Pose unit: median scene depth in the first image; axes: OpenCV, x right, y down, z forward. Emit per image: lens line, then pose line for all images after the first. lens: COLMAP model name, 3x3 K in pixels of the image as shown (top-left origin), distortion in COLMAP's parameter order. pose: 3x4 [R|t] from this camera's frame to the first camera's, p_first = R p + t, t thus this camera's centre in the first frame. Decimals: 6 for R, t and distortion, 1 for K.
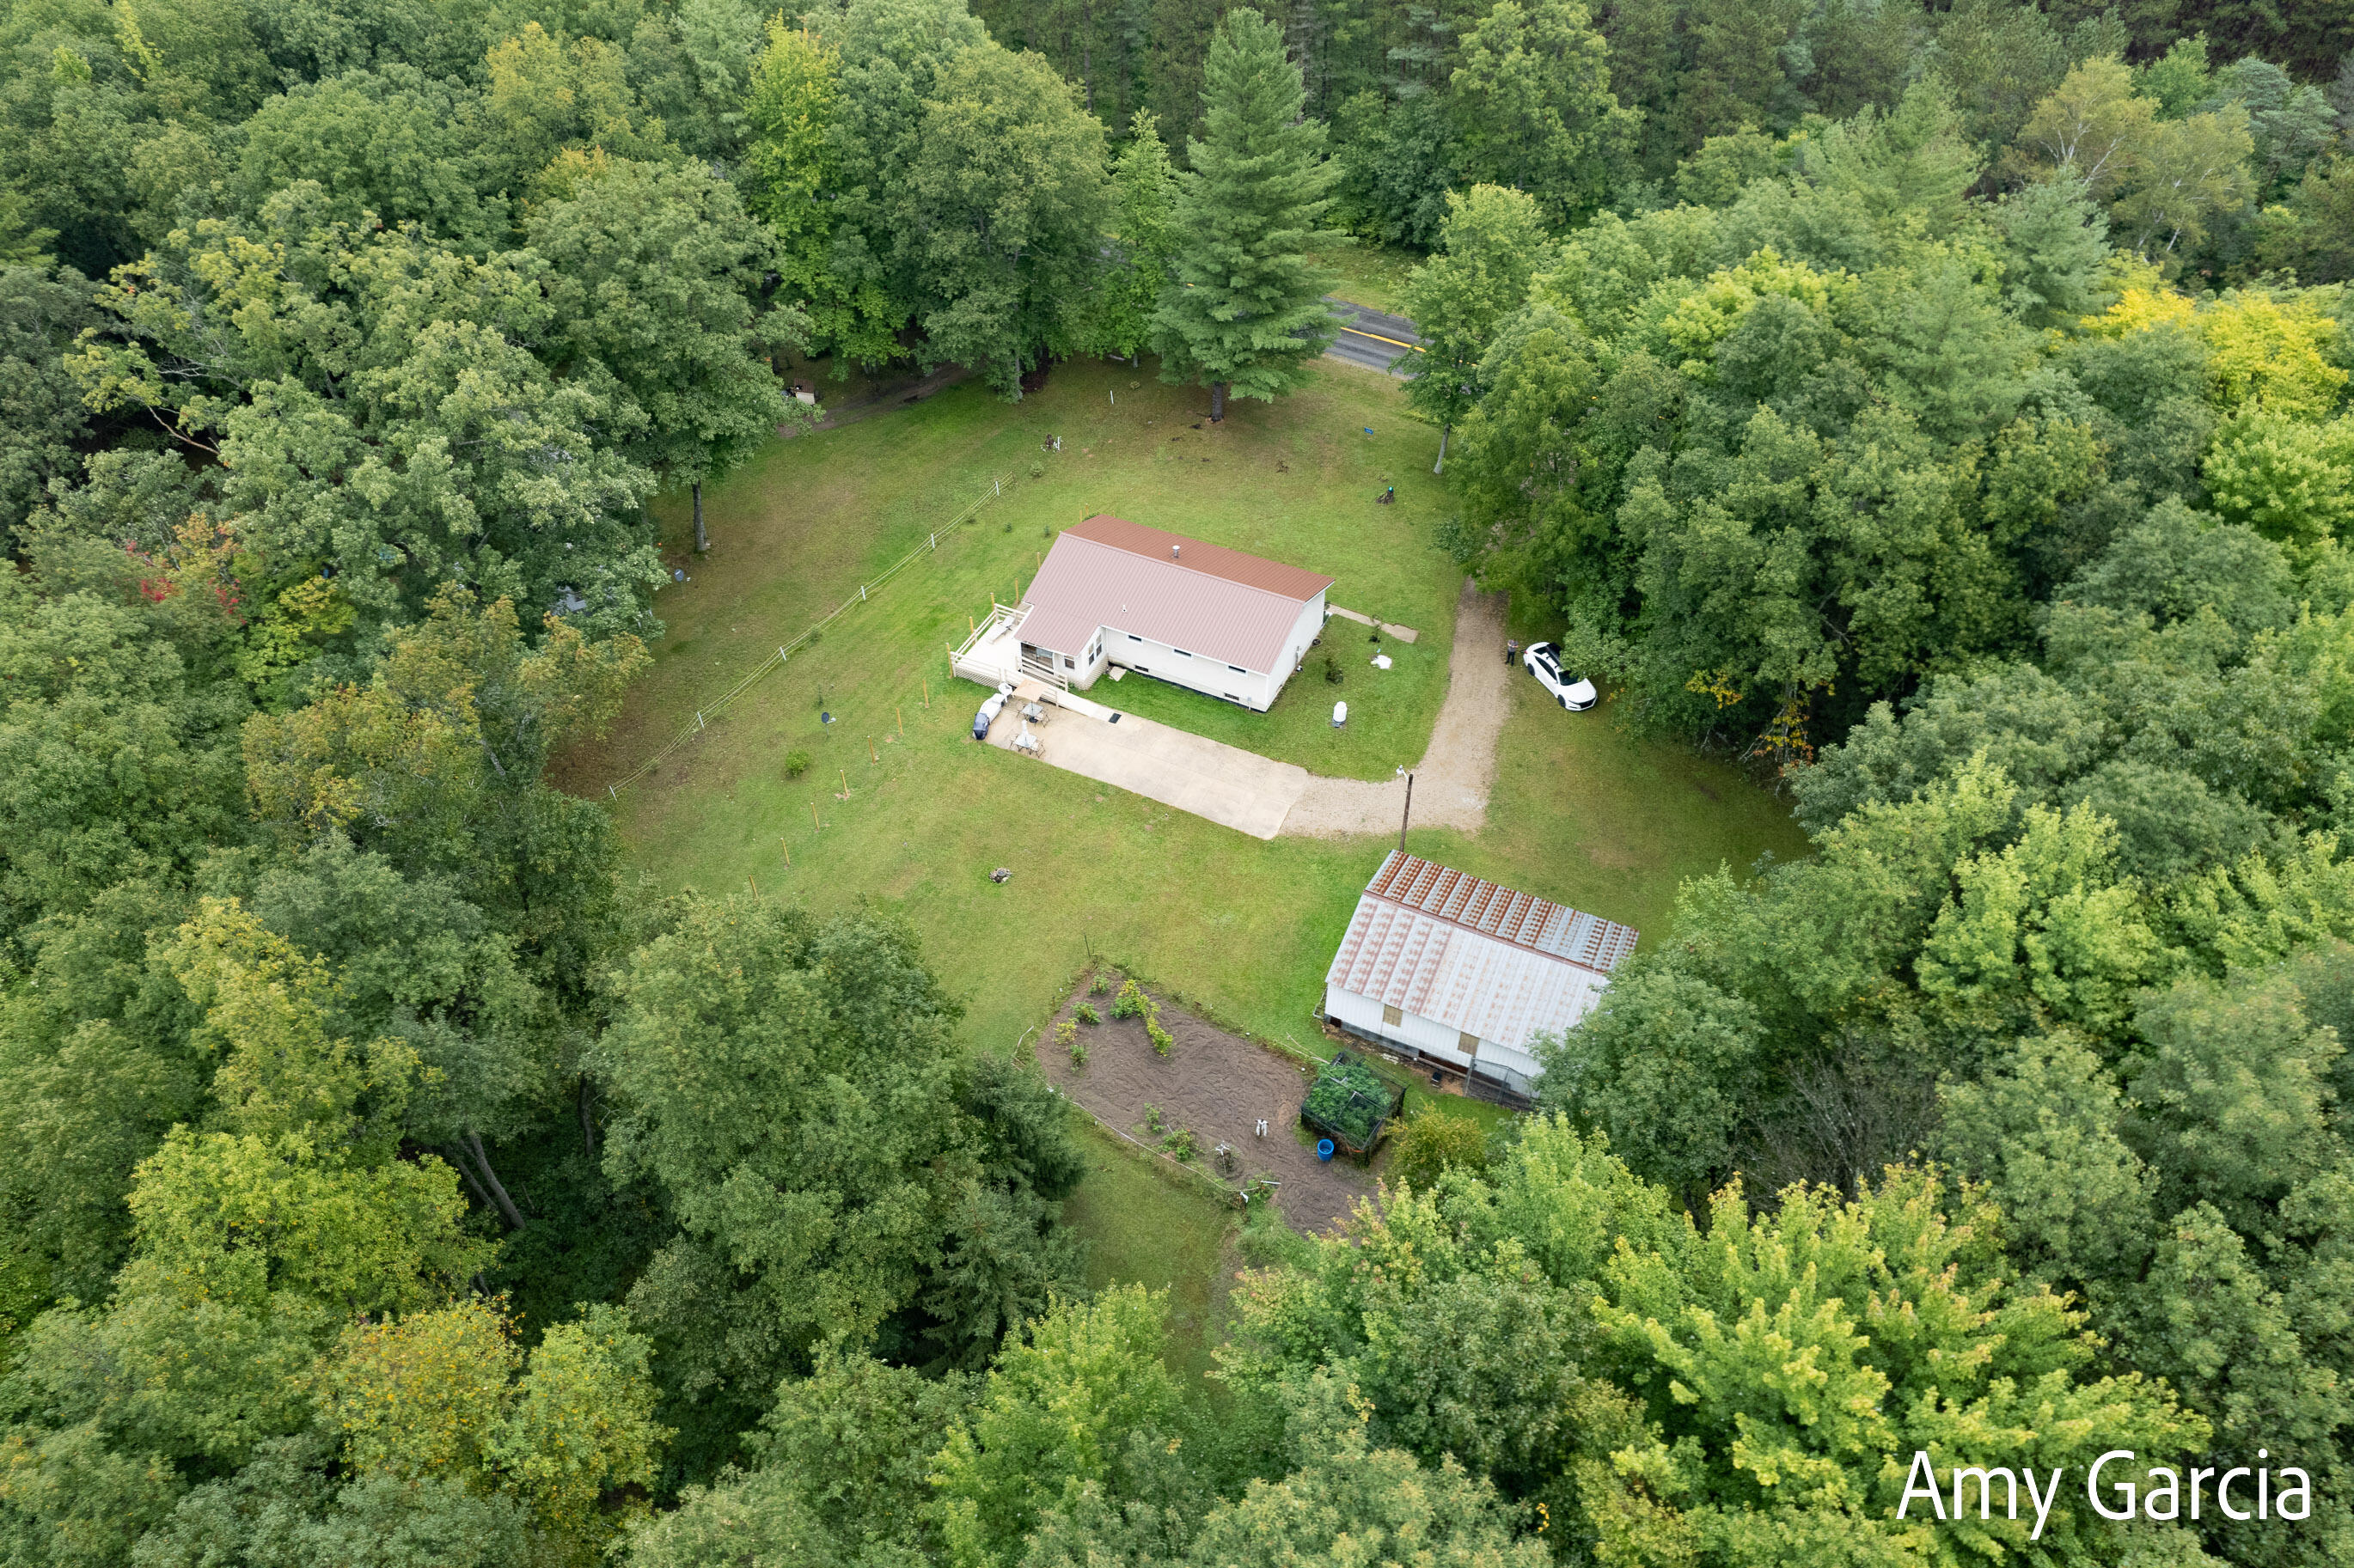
lens RADIAL K [[1525.3, 0, 1177.0], [0, 1525.3, 784.0], [0, 0, 1]] dist [-0.080094, 0.078411]
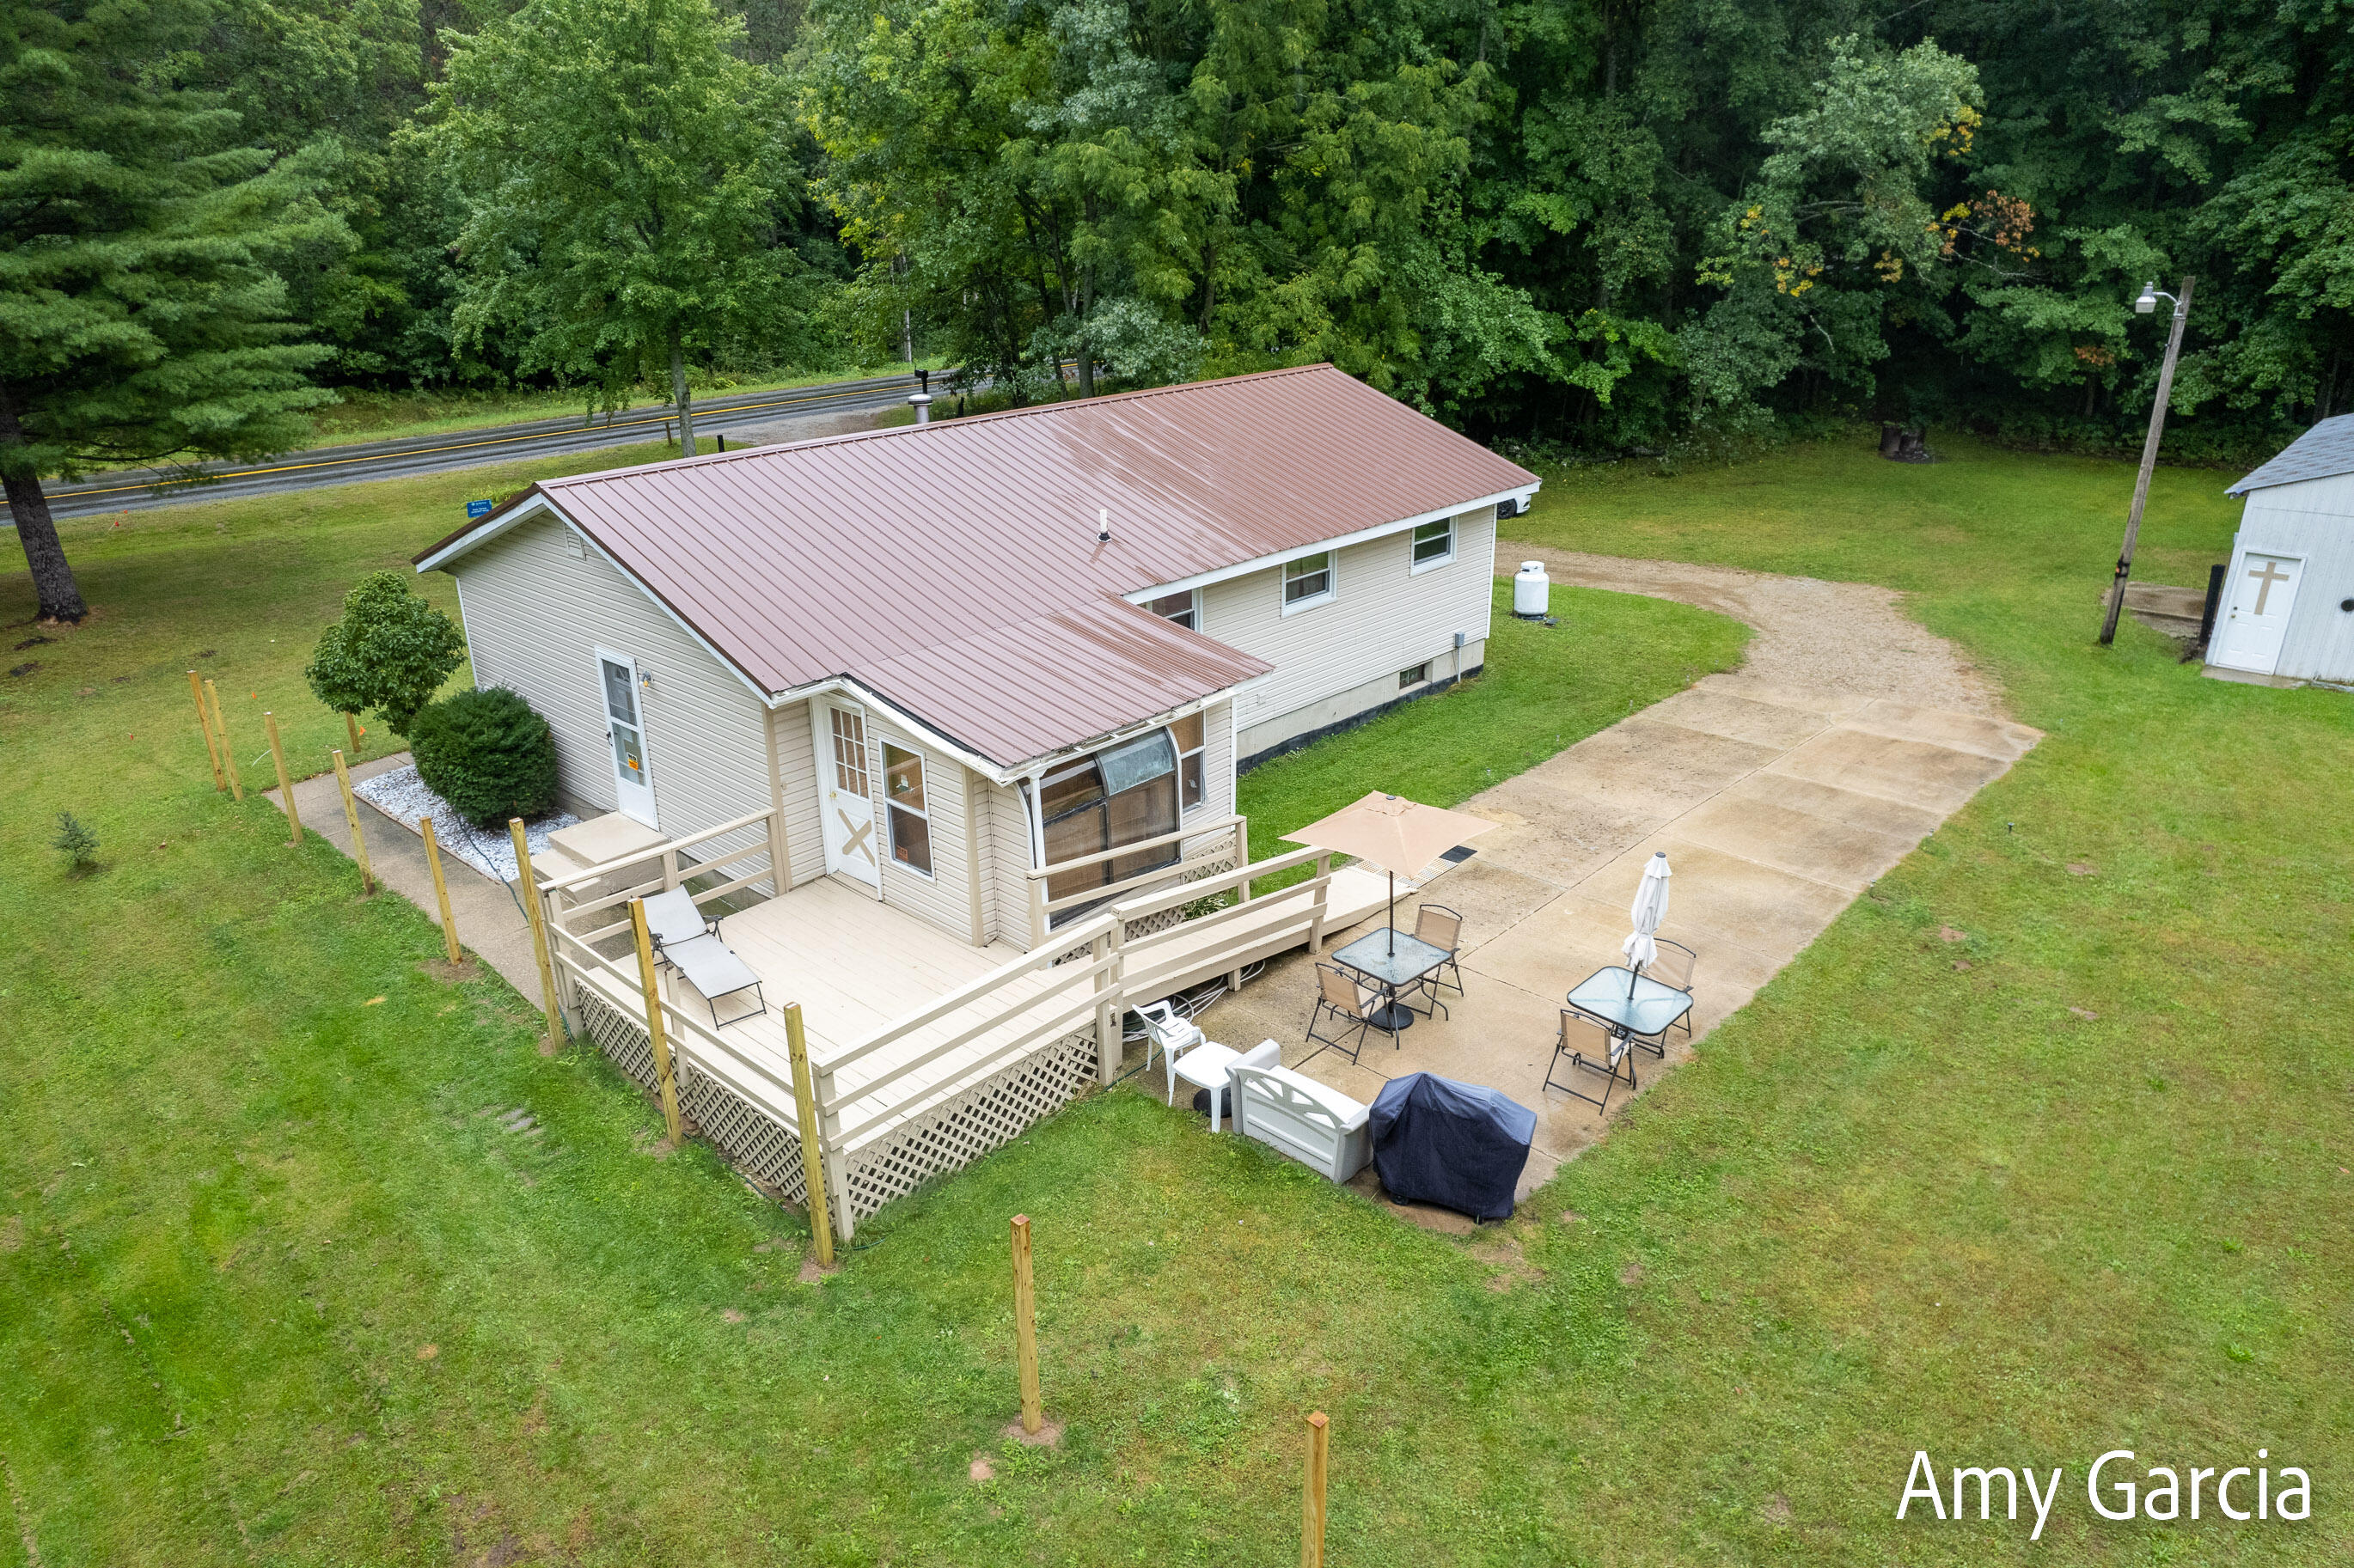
lens RADIAL K [[1490.3, 0, 1177.0], [0, 1490.3, 784.0], [0, 0, 1]] dist [-0.035832, -0.000178]
pose [[0.284833, -0.340017, 0.896247, -0.256870], [0.677618, 0.732742, 0.062636, -0.092865], [-0.678015, 0.589472, 0.439110, 0.914685]]
